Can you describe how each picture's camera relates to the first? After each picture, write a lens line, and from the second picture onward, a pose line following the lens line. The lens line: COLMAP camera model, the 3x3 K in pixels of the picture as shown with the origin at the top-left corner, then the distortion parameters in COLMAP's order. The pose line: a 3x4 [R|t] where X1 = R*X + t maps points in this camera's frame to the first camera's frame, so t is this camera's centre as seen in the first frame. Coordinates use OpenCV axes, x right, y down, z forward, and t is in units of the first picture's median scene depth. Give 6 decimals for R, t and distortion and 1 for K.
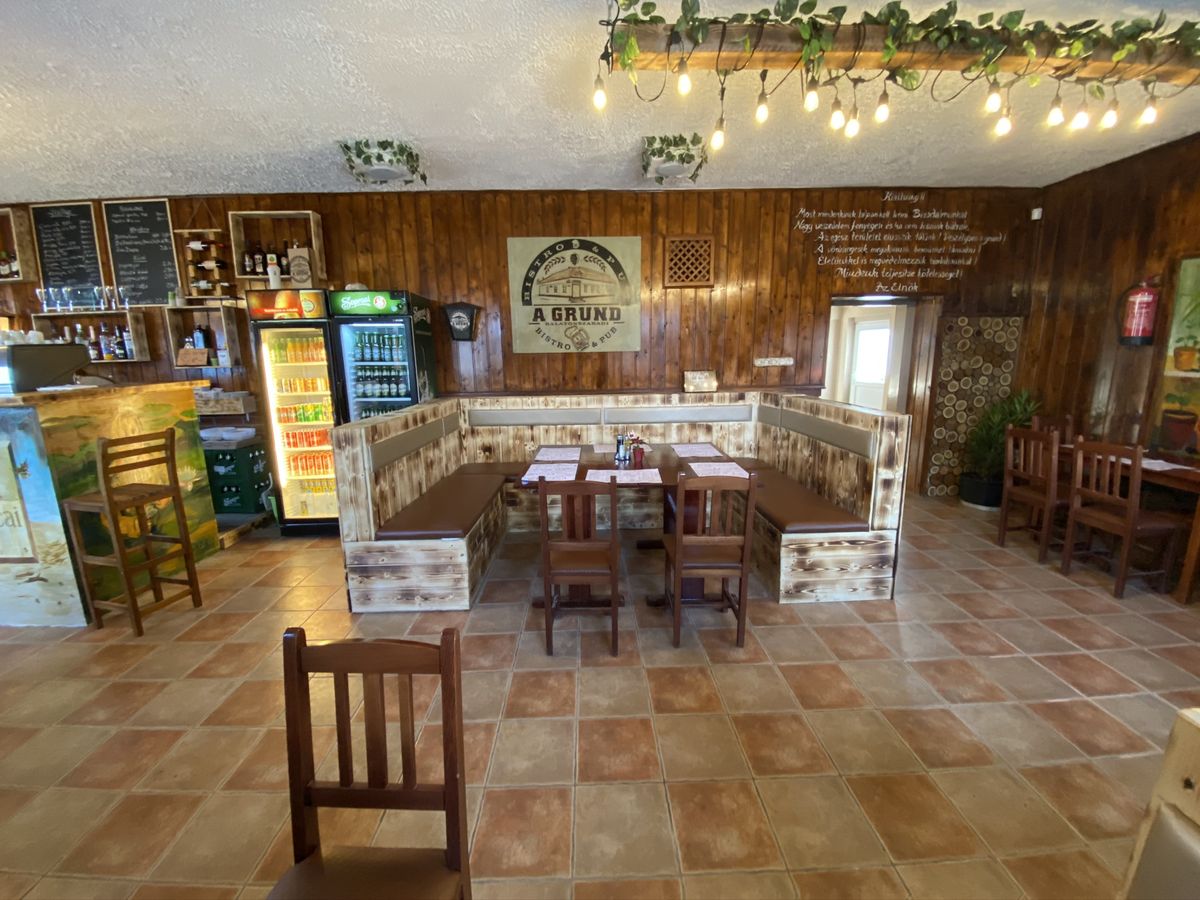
lens RADIAL K [[485.9, 0, 599.4], [0, 485.9, 449.0], [0, 0, 1]] dist [0.013253, -0.017571]
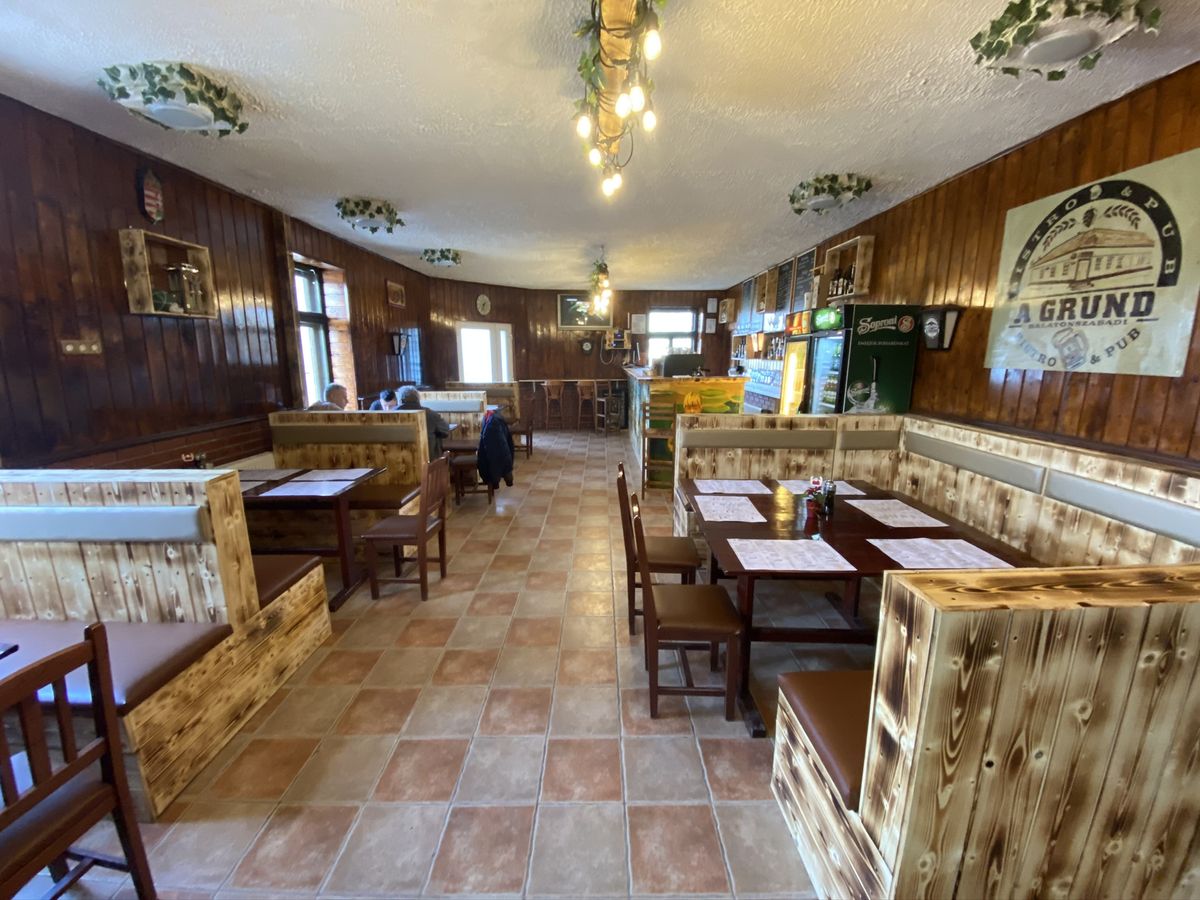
lens RADIAL K [[485.9, 0, 599.3], [0, 485.9, 448.5], [0, 0, 1]] dist [0.013253, -0.017571]
pose [[-0.028790, 0.208803, -0.977534, 0.616076], [-0.190707, 0.958829, 0.210424, -0.131981], [0.981225, 0.192481, 0.012216, 0.469596]]
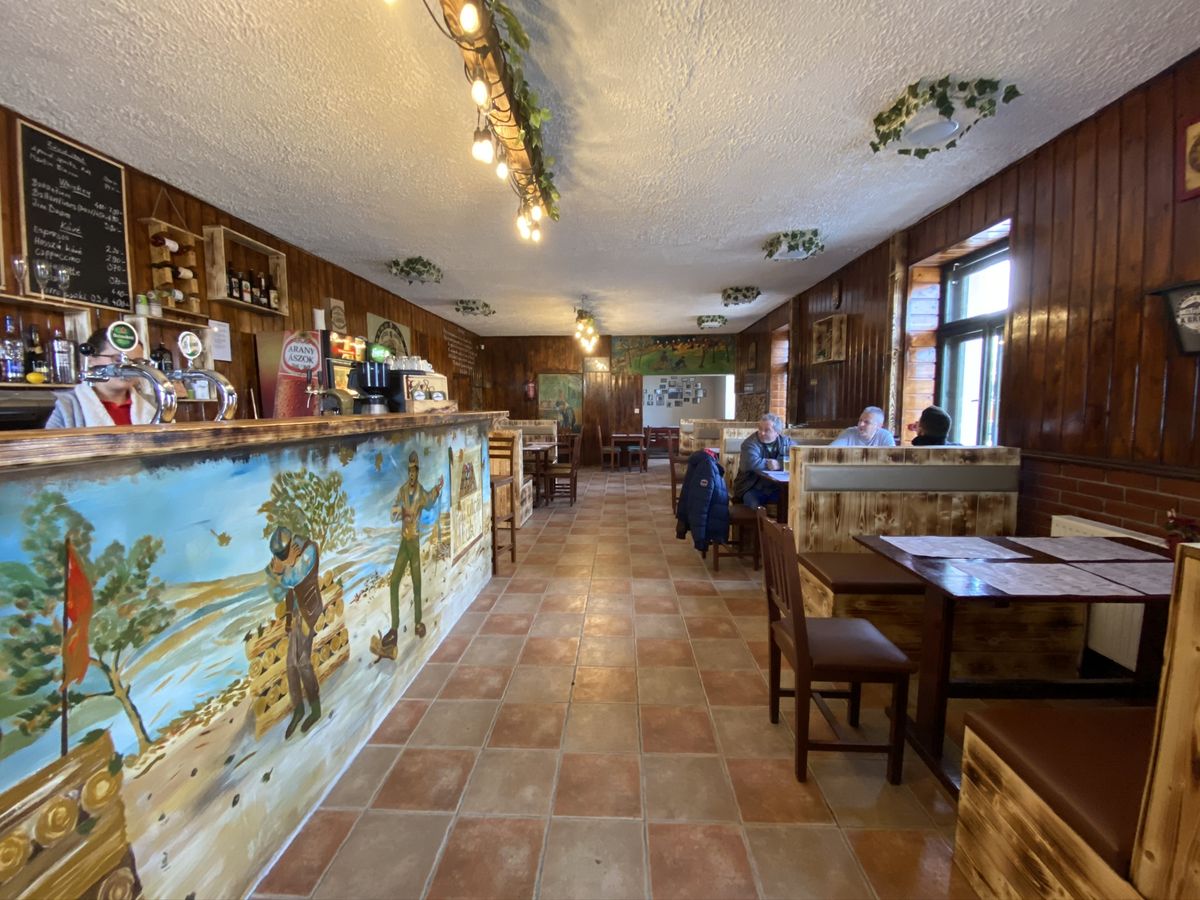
lens RADIAL K [[485.9, 0, 607.0], [0, 485.9, 447.8], [0, 0, 1]] dist [0.013253, -0.017571]
pose [[0.052916, -0.074233, 0.995836, -1.572288], [0.200500, 0.977715, 0.062228, -0.010931], [-0.978264, 0.196373, 0.066620, 0.327690]]
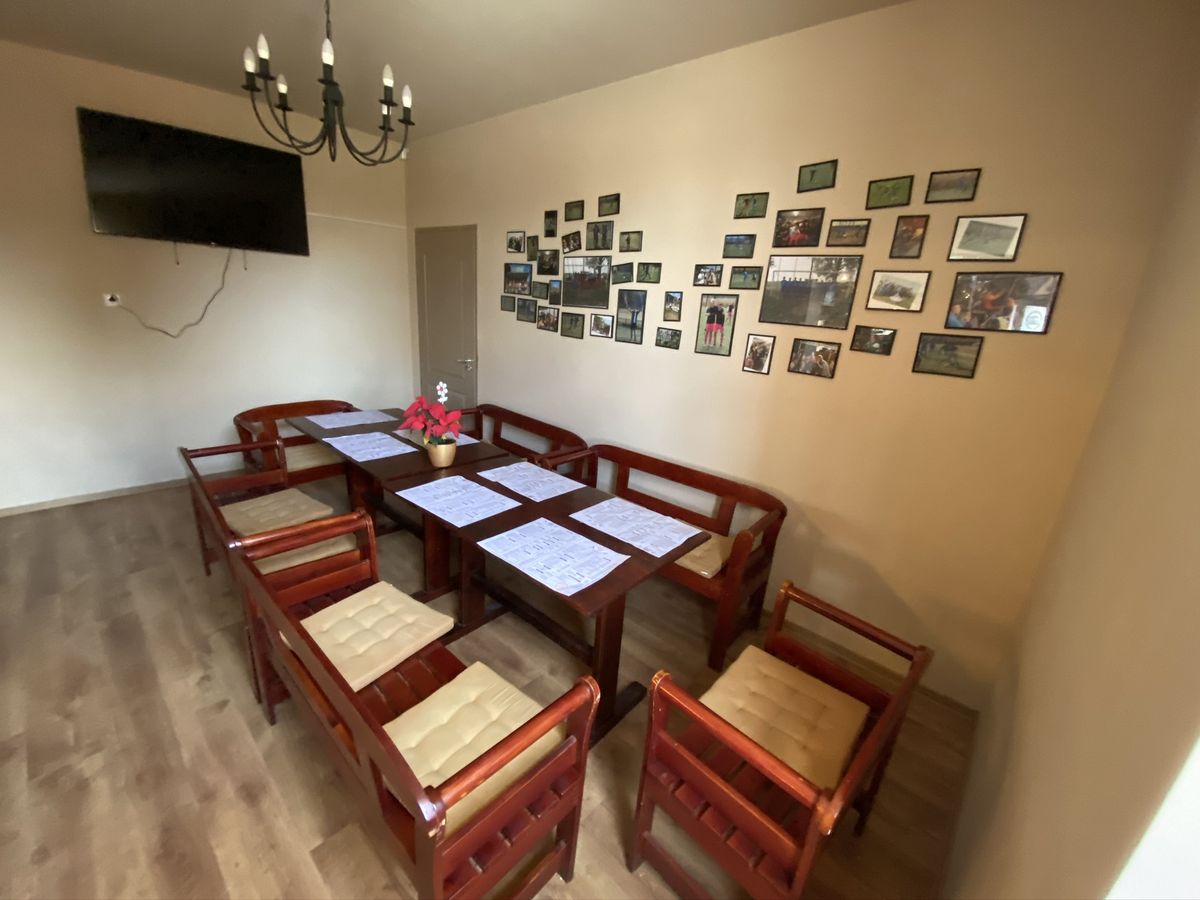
lens RADIAL K [[485.9, 0, 598.3], [0, 485.9, 450.0], [0, 0, 1]] dist [0.013253, -0.017571]
pose [[0.679457, -0.156143, 0.716909, 1.620353], [0.063886, 0.985973, 0.154196, -0.000402], [-0.730929, -0.058969, 0.679901, -0.251269]]
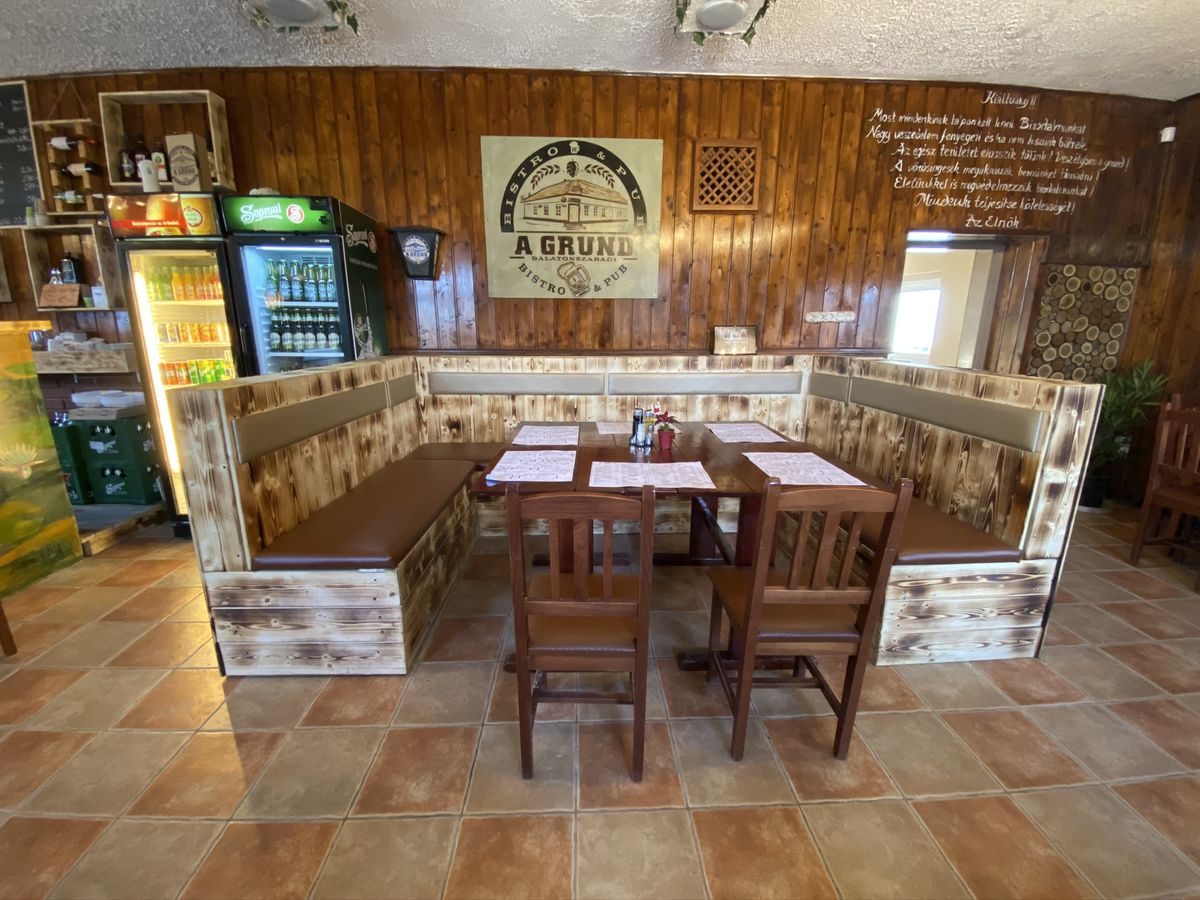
lens RADIAL K [[485.9, 0, 599.3], [0, 485.9, 450.0], [0, 0, 1]] dist [0.013253, -0.017571]
pose [[0.999721, 0.015121, 0.018145, -0.017908], [-0.016087, 0.998390, 0.054384, -0.005389], [-0.017293, -0.054661, 0.998355, 0.242962]]
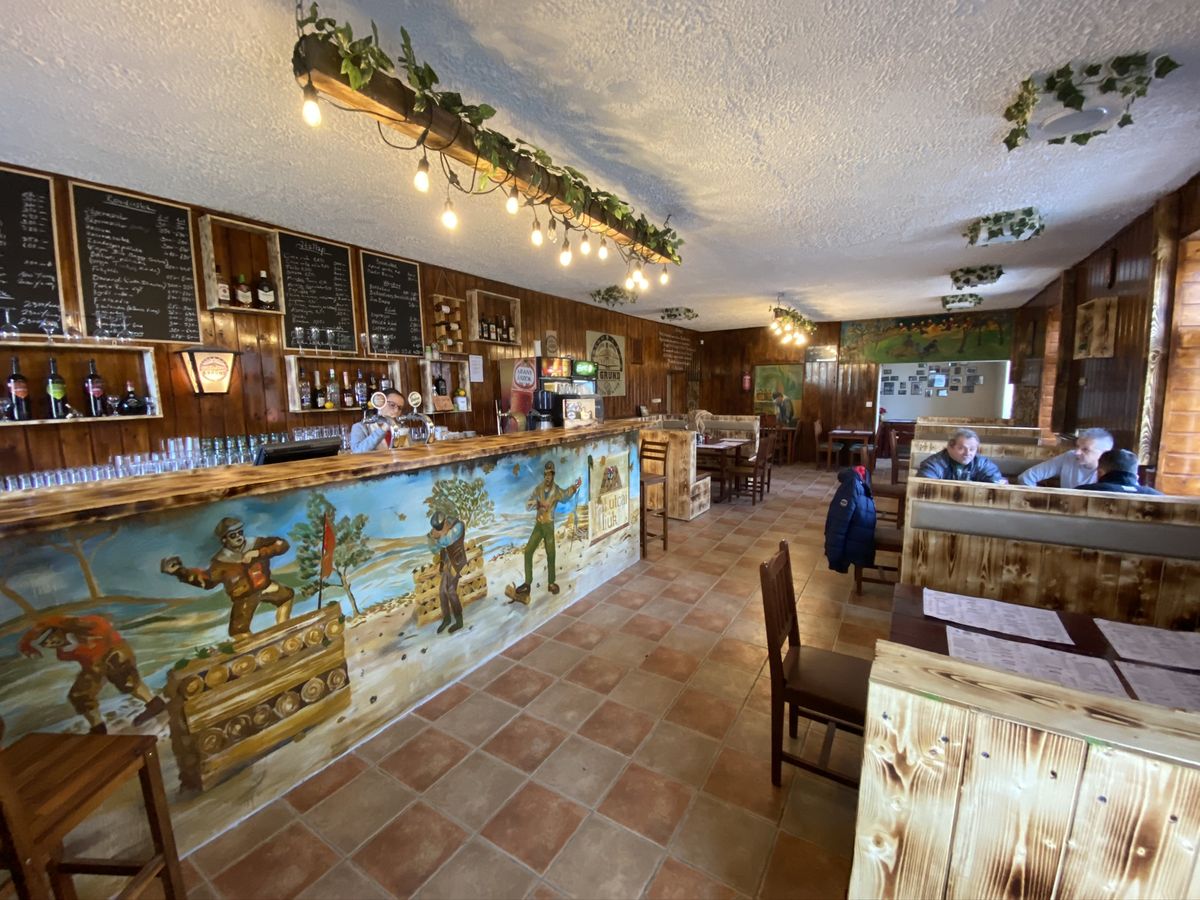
lens RADIAL K [[485.9, 0, 604.3], [0, 485.9, 447.4], [0, 0, 1]] dist [0.013253, -0.017571]
pose [[0.543090, -0.094913, 0.834293, -1.625213], [0.167735, 0.985828, 0.002964, -0.026469], [-0.822750, 0.138331, 0.551313, 0.075369]]
